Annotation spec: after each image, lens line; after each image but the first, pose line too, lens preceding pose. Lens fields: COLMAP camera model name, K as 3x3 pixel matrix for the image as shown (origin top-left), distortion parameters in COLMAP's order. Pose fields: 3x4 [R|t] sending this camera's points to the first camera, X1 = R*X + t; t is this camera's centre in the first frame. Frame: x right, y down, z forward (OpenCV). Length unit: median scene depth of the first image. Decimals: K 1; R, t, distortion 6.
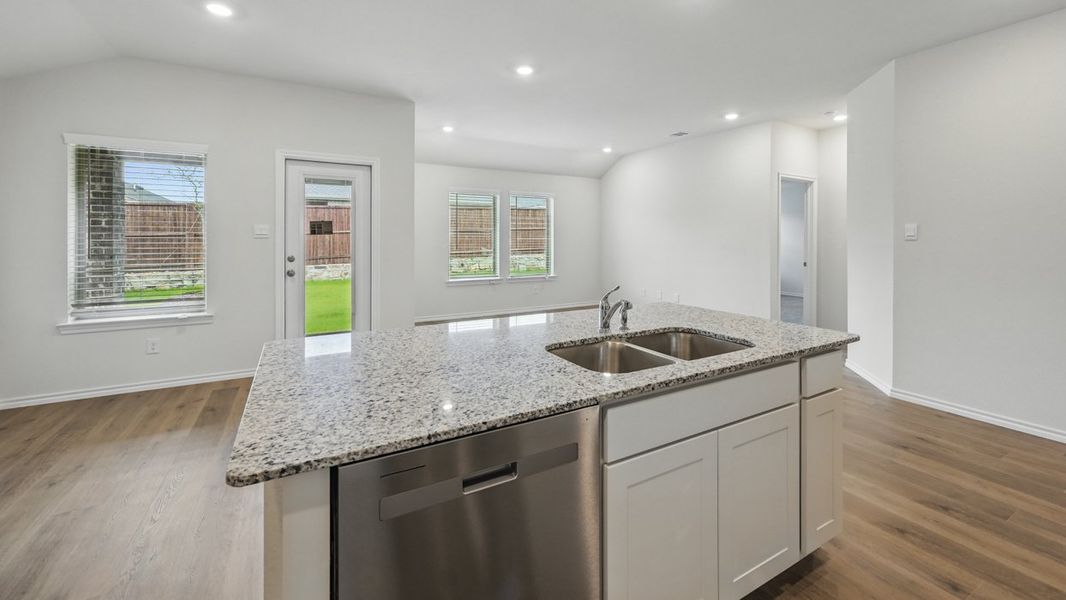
lens RADIAL K [[422.6, 0, 534.6], [0, 422.6, 236.8], [0, 0, 1]] dist [-0.002236, 0.001108]
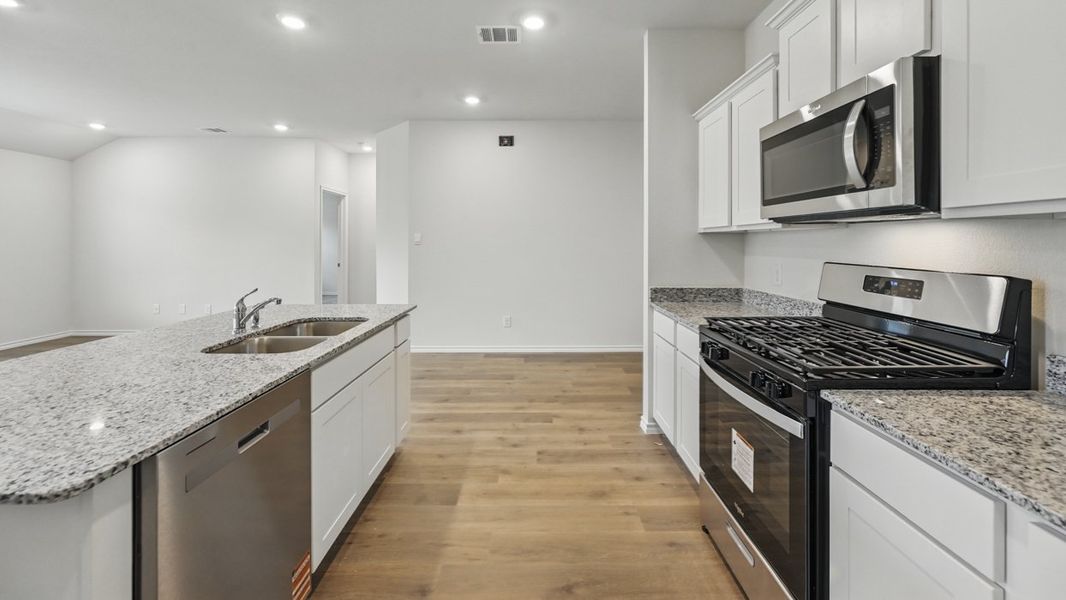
lens RADIAL K [[422.6, 0, 538.8], [0, 422.6, 240.5], [0, 0, 1]] dist [-0.002236, 0.001108]
pose [[0.479695, 0.002495, 0.877432, -0.216507], [-0.001736, 0.999997, -0.001894, -0.004734], [-0.877434, -0.000614, 0.479698, -0.095794]]
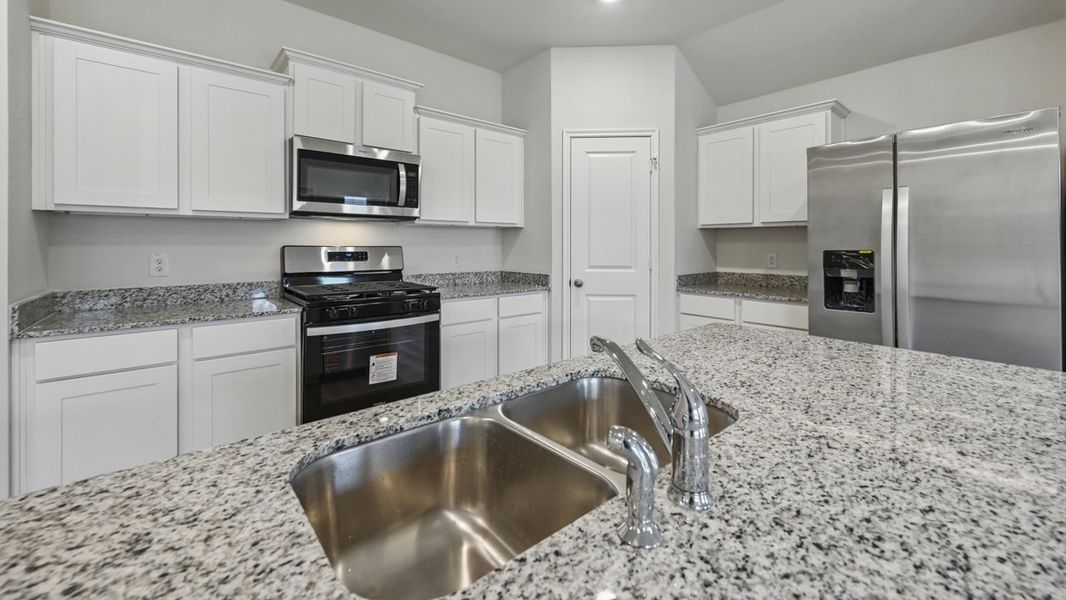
lens RADIAL K [[422.6, 0, 536.2], [0, 422.6, 245.3], [0, 0, 1]] dist [-0.002236, 0.001108]
pose [[-0.979242, -0.001590, -0.202689, 0.178442], [-0.001578, 0.999999, -0.000225, 0.021217], [0.202690, 0.000099, -0.979243, 0.678752]]
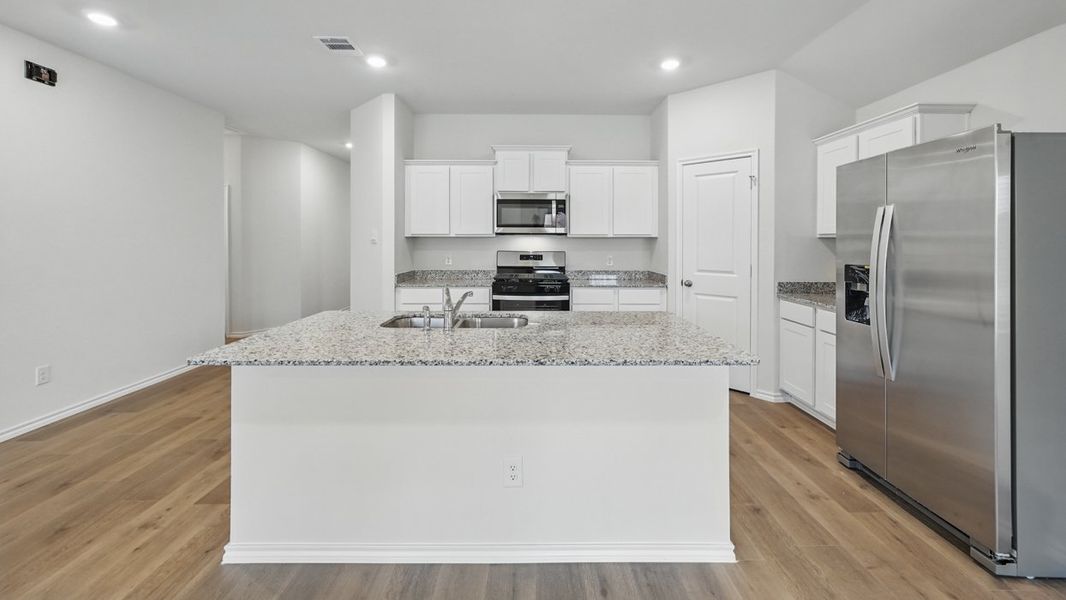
lens RADIAL K [[422.6, 0, 534.9], [0, 422.6, 242.3], [0, 0, 1]] dist [-0.002236, 0.001108]
pose [[-0.874198, -0.003763, 0.485554, -0.310656], [-0.003552, 0.999993, 0.001354, -0.008007], [-0.485556, -0.000541, -0.874205, 0.993112]]
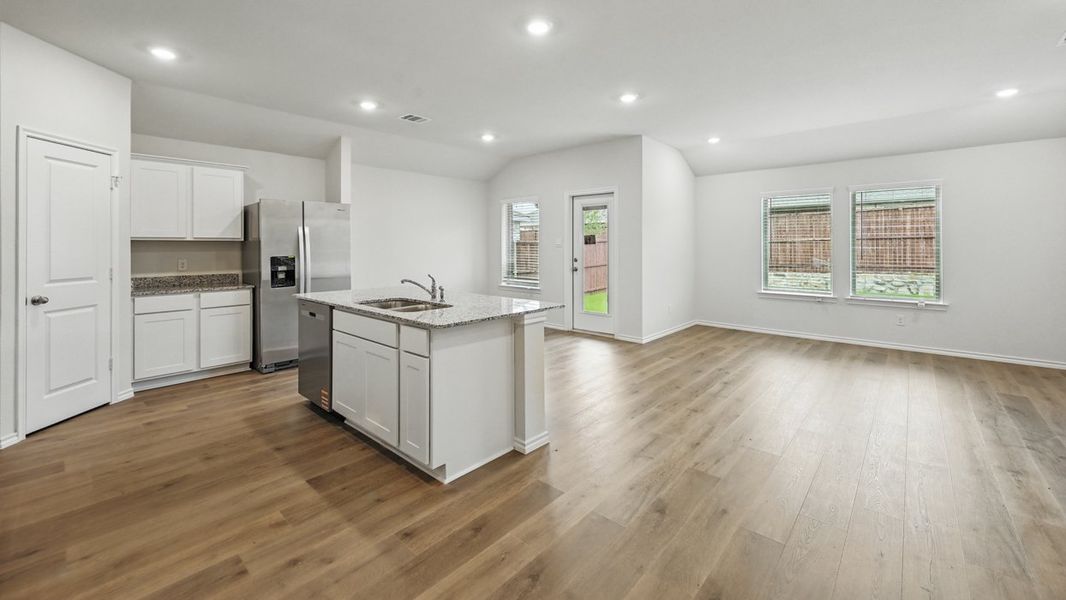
lens RADIAL K [[422.6, 0, 536.6], [0, 422.6, 244.3], [0, 0, 1]] dist [-0.002236, 0.001108]
pose [[0.326761, -0.004682, -0.945096, 1.043578], [0.003858, 0.999986, -0.003620, -0.000896], [0.945099, -0.002463, 0.326774, 0.437874]]
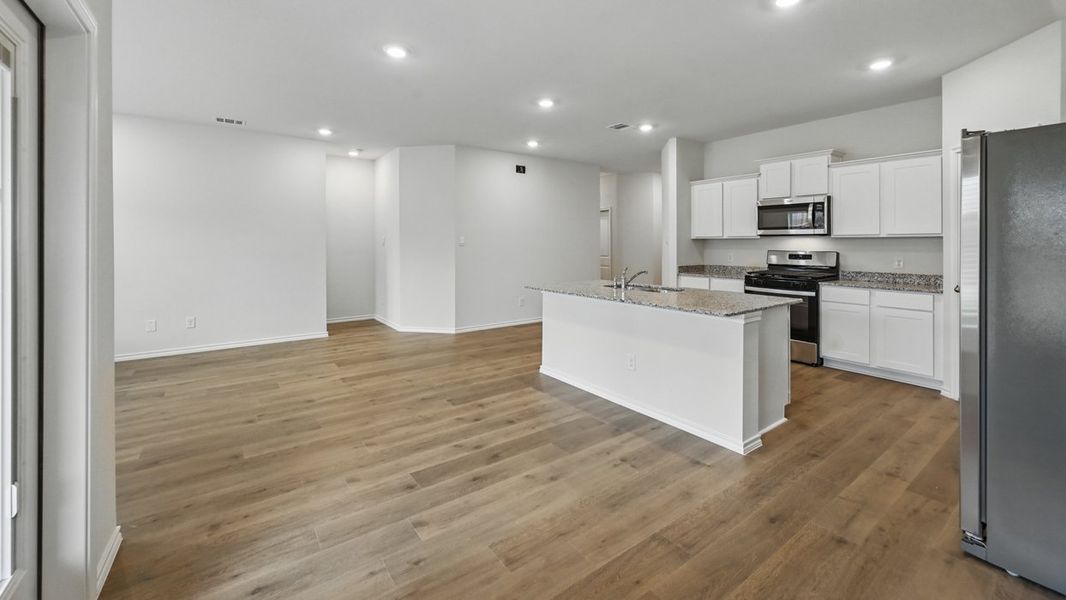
lens RADIAL K [[422.6, 0, 537.5], [0, 422.6, 243.6], [0, 0, 1]] dist [-0.002236, 0.001108]
pose [[-0.126839, -0.003152, 0.991918, -0.991049], [-0.000188, 0.999995, 0.003154, -0.007609], [-0.991923, 0.000214, -0.126839, 0.898415]]
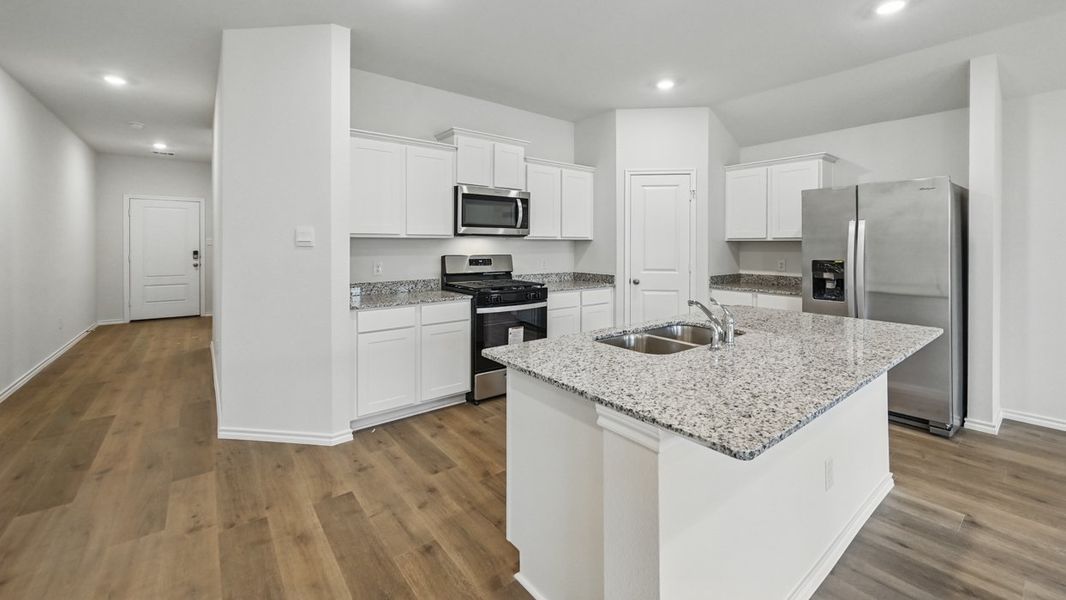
lens RADIAL K [[422.6, 0, 536.1], [0, 422.6, 246.3], [0, 0, 1]] dist [-0.002236, 0.001108]
pose [[-0.987381, -0.002335, -0.158347, 0.407488], [-0.002925, 0.999990, 0.003497, -0.006762], [0.158337, 0.003916, -0.987377, 1.009092]]
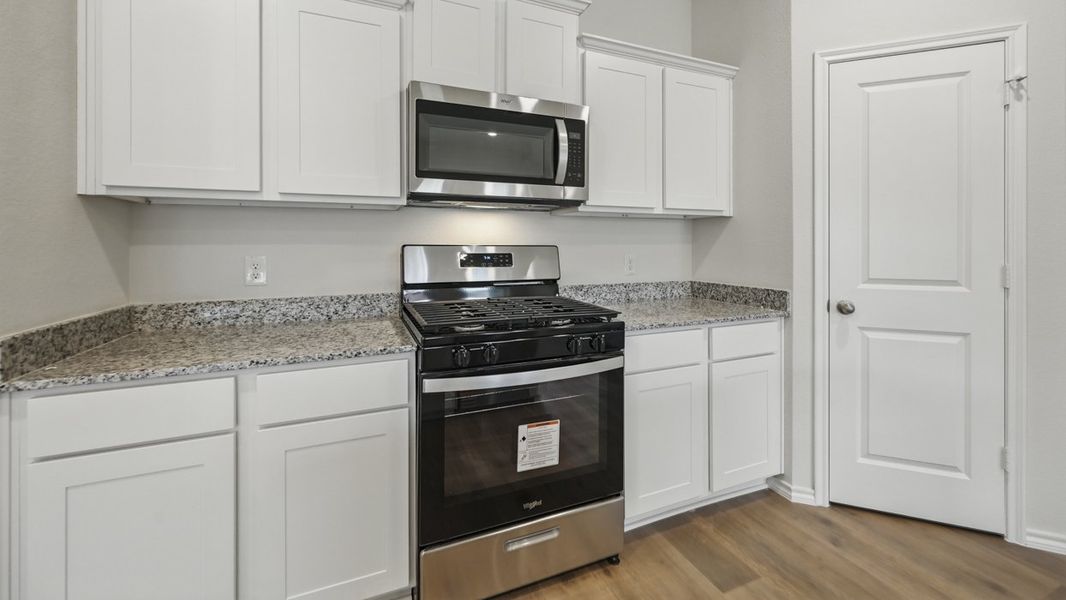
lens RADIAL K [[422.6, 0, 536.3], [0, 422.6, 242.9], [0, 0, 1]] dist [-0.002236, 0.001108]
pose [[-0.994431, 0.000172, 0.105386, 0.242802], [-0.000158, 0.999995, -0.003124, 0.021907], [-0.105386, -0.003123, -0.994426, 0.362698]]
